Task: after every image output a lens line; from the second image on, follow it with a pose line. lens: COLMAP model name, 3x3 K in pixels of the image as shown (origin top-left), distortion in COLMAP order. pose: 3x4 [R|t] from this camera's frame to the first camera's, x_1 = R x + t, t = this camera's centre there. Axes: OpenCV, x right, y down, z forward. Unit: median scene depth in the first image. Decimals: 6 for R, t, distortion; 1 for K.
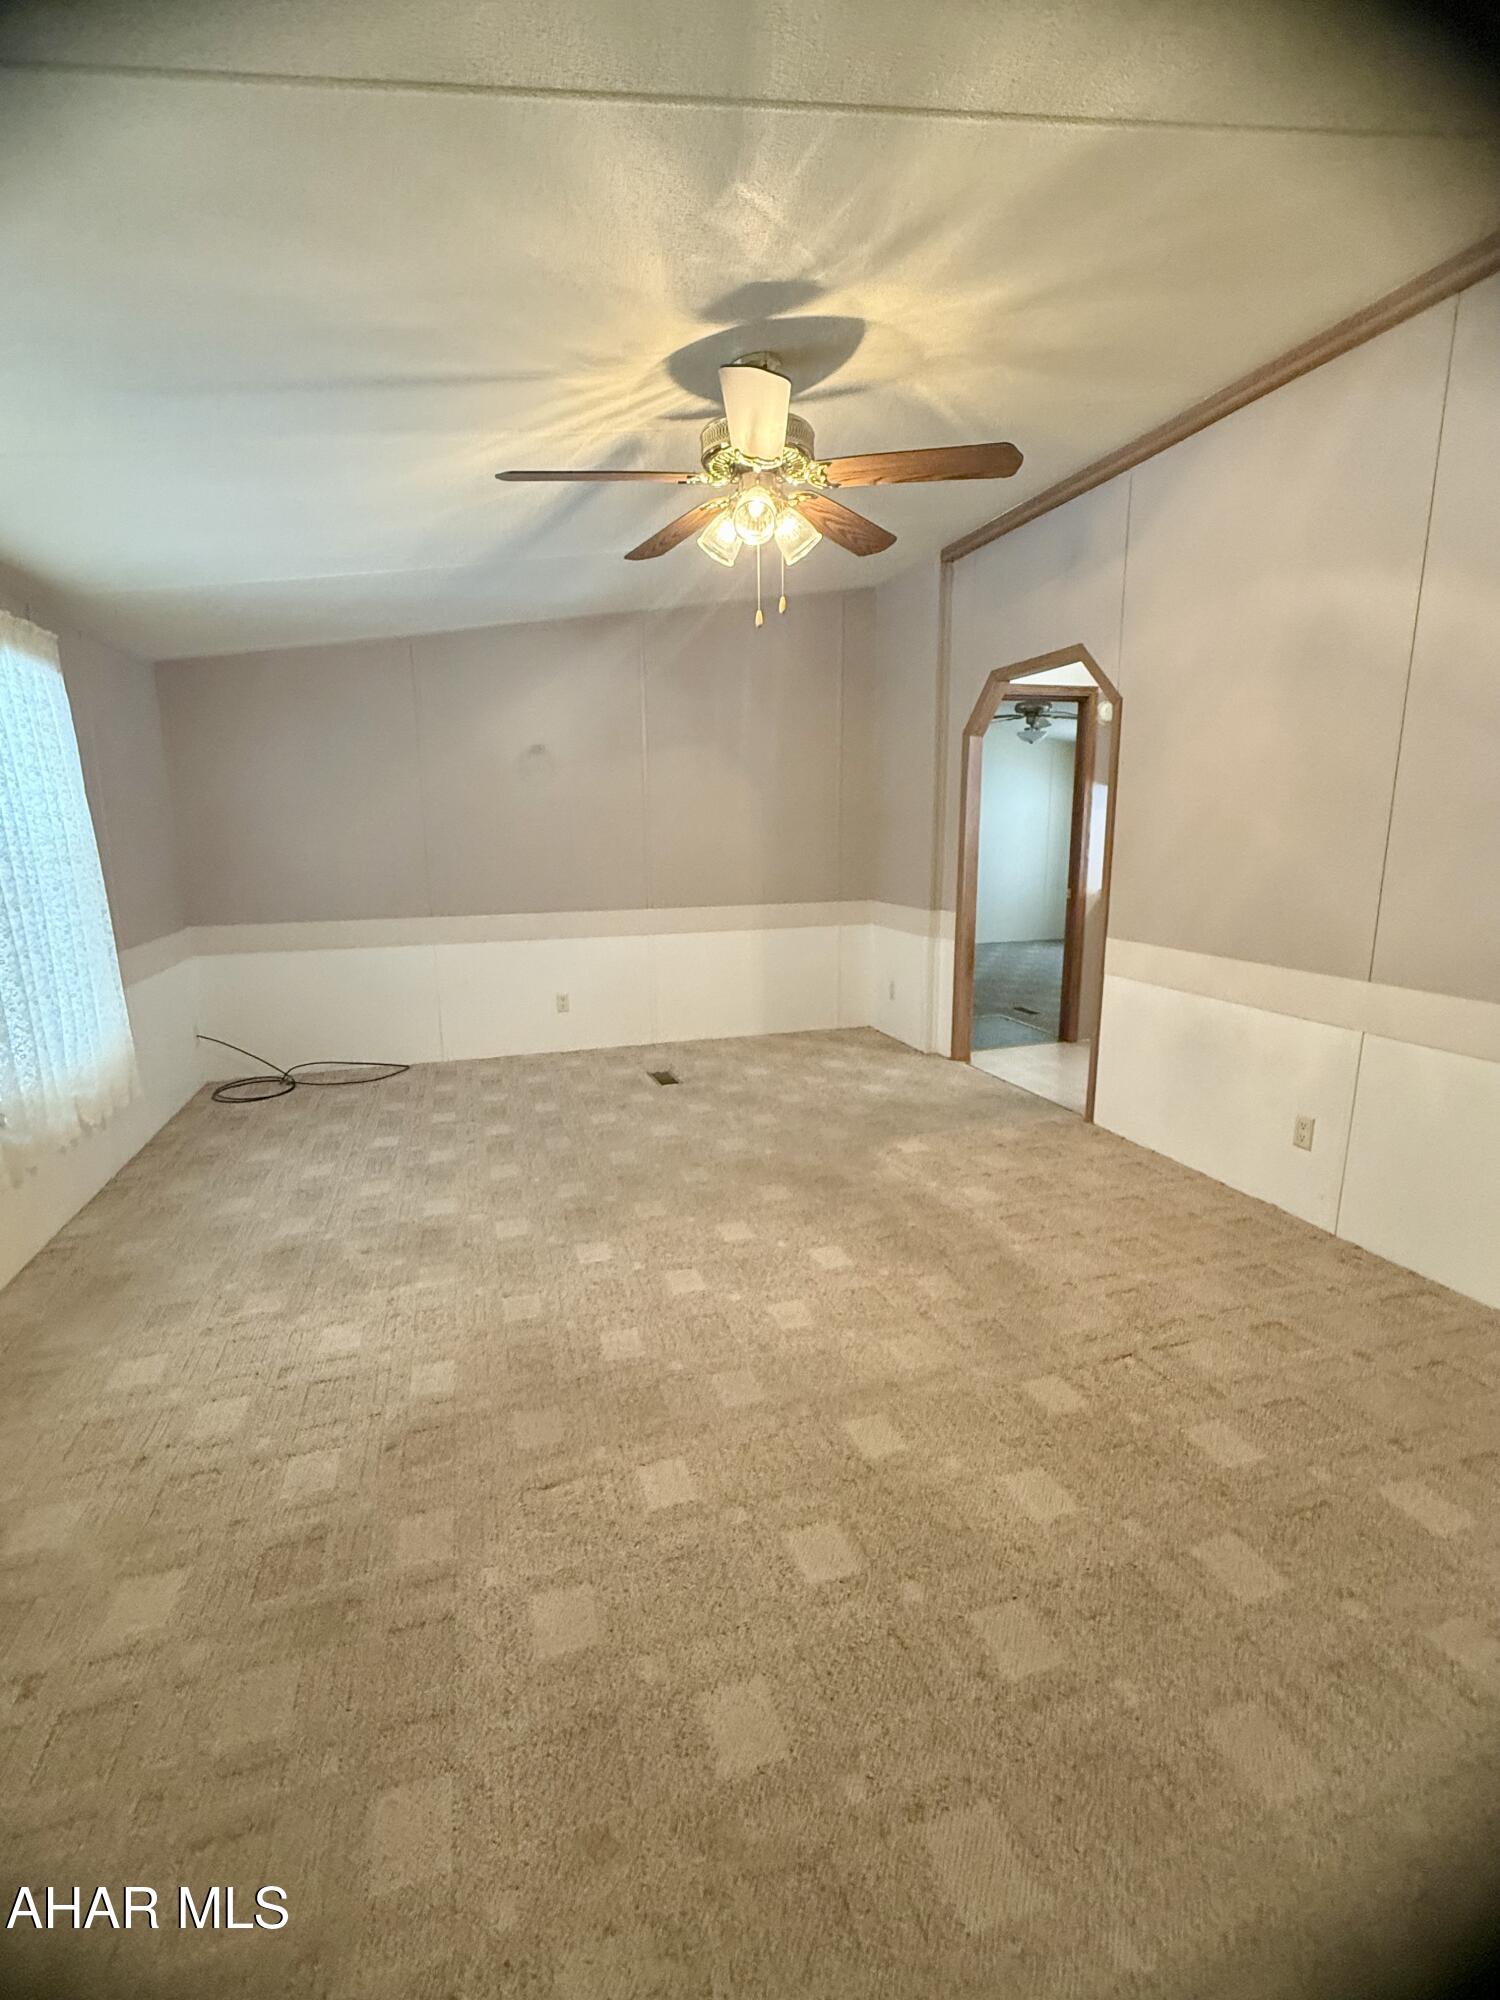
lens RADIAL K [[906.5, 0, 751.2], [0, 906.5, 1002.6], [0, 0, 1]] dist [-0.003607, -0.000652]
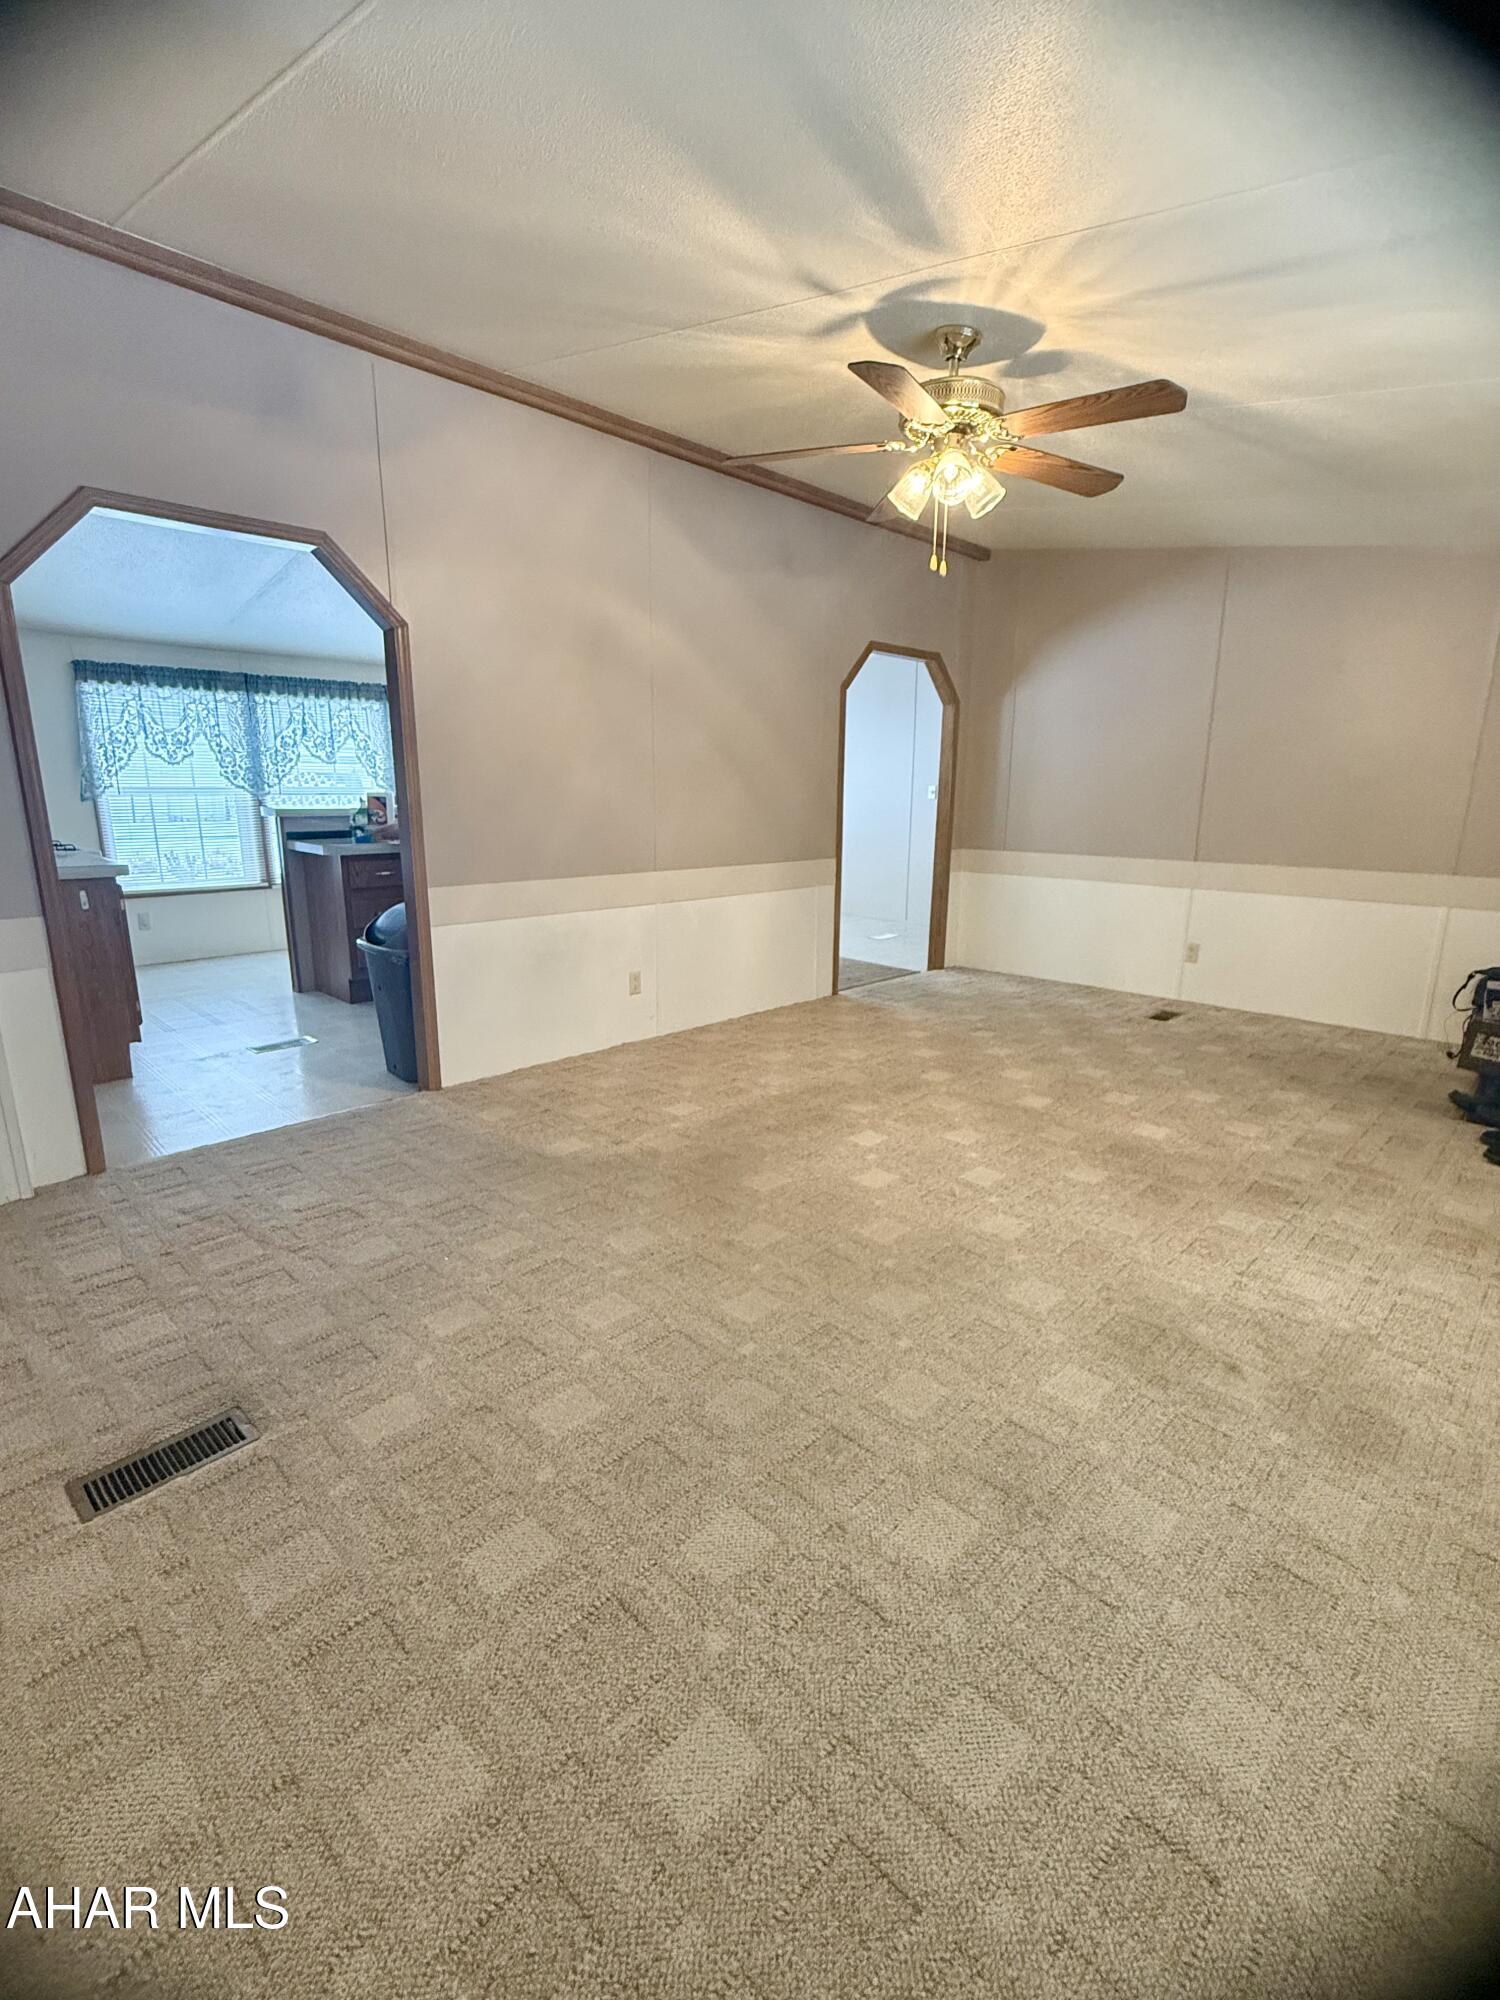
lens RADIAL K [[906.5, 0, 747.7], [0, 906.5, 1001.4], [0, 0, 1]] dist [-0.003607, -0.000652]
pose [[-0.463967, -0.196429, 0.863800, -0.780795], [0.170993, 0.936909, 0.304898, -0.254346], [-0.869193, 0.289166, -0.401107, 1.494368]]
